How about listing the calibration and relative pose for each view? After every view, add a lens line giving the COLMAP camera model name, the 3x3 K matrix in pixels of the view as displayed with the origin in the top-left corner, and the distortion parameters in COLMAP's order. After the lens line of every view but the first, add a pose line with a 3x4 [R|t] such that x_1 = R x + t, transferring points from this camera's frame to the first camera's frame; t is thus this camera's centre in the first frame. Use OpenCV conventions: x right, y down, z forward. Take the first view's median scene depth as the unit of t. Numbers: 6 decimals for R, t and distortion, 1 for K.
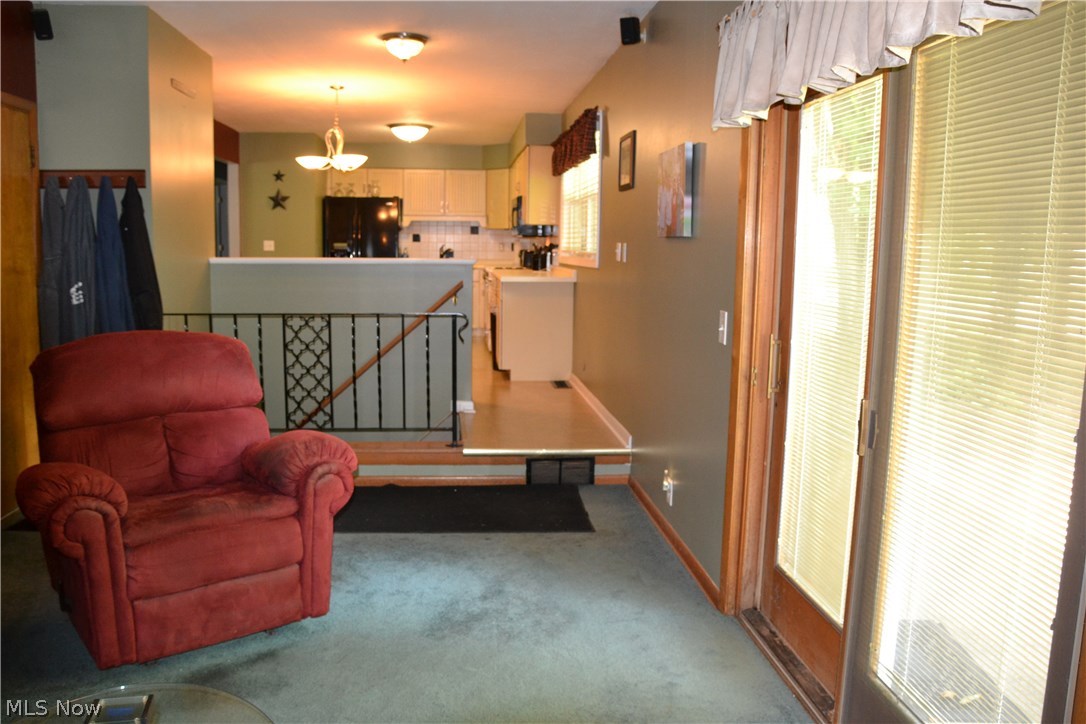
lens RADIAL K [[852.1, 0, 543.0], [0, 852.1, 362.0], [0, 0, 1]] dist [-0.149683, 0.098659]
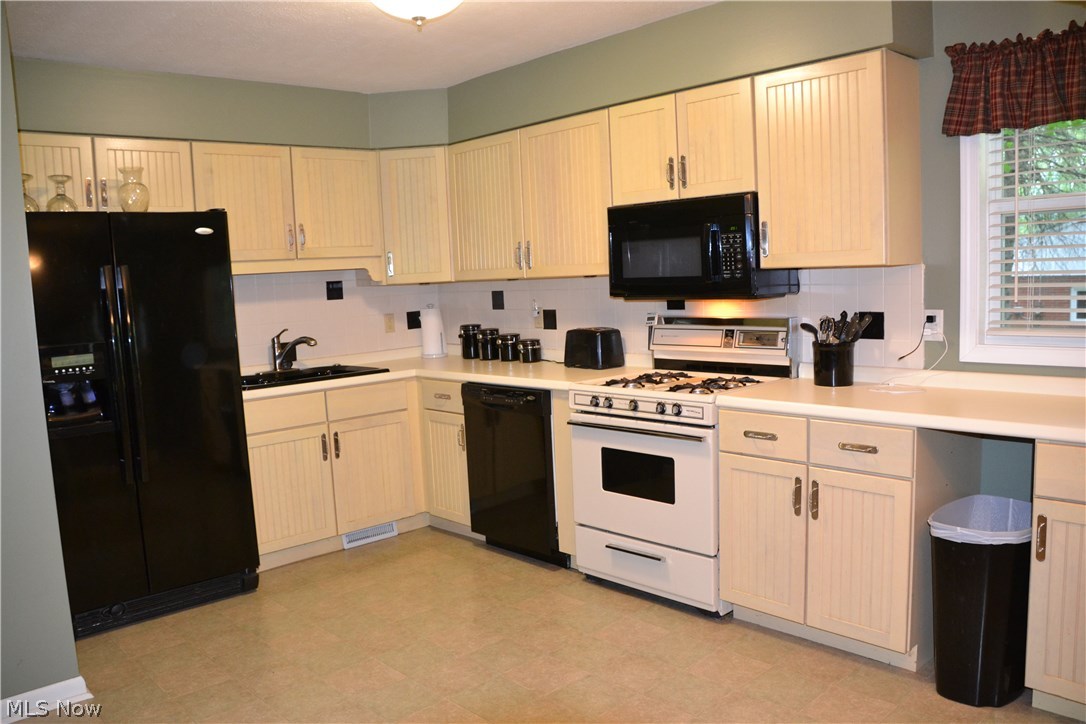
lens RADIAL K [[852.1, 0, 543.0], [0, 852.1, 362.0], [0, 0, 1]] dist [-0.149683, 0.098659]
pose [[0.800018, -0.113030, 0.589233, -0.272126], [0.138349, 0.990381, 0.002140, -0.110303], [-0.583808, 0.079808, 0.807960, 0.620681]]
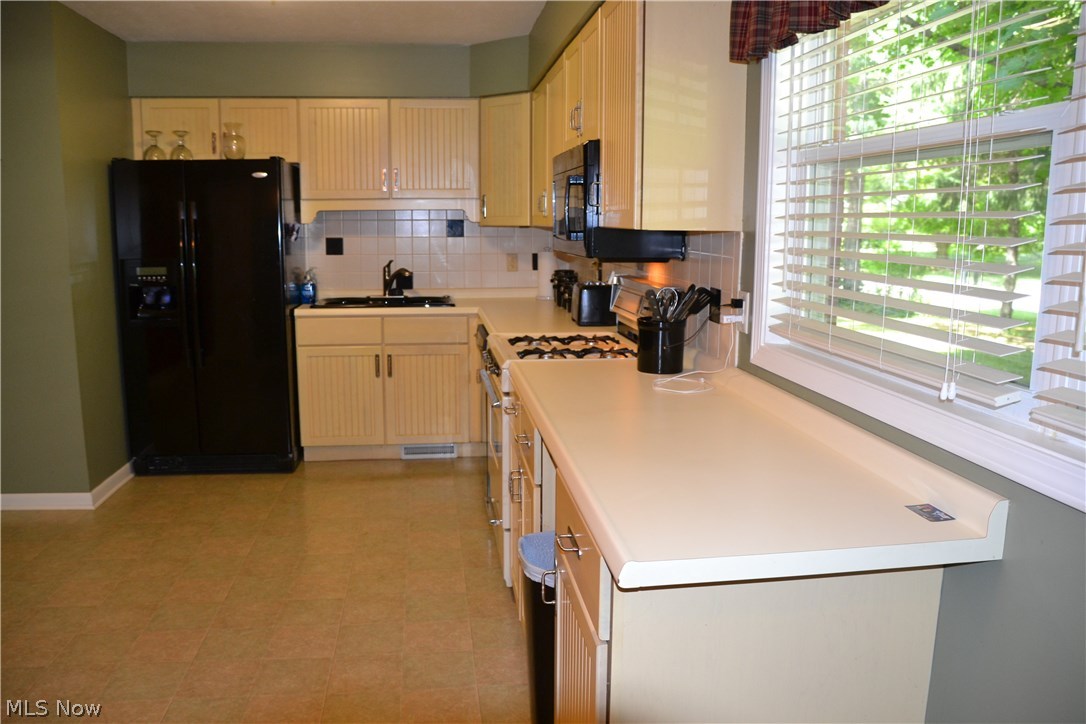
lens RADIAL K [[852.1, 0, 543.0], [0, 852.1, 362.0], [0, 0, 1]] dist [-0.149683, 0.098659]
pose [[0.999668, -0.015056, 0.020927, -0.044927], [0.014527, 0.999577, 0.025185, -0.096146], [-0.021297, -0.024872, 0.999464, 0.546977]]
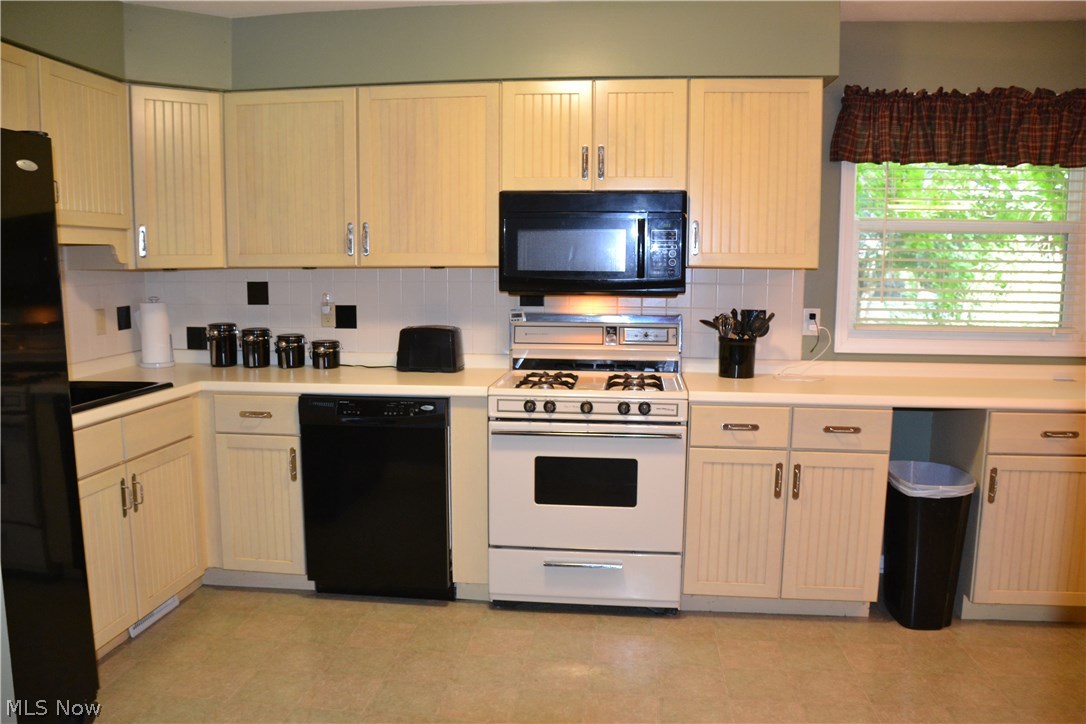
lens RADIAL K [[852.1, 0, 543.0], [0, 852.1, 362.0], [0, 0, 1]] dist [-0.149683, 0.098659]
pose [[0.228294, -0.127819, 0.965165, -0.348402], [0.133588, 0.986081, 0.098991, -0.136341], [-0.964384, 0.106335, 0.242192, 0.802610]]
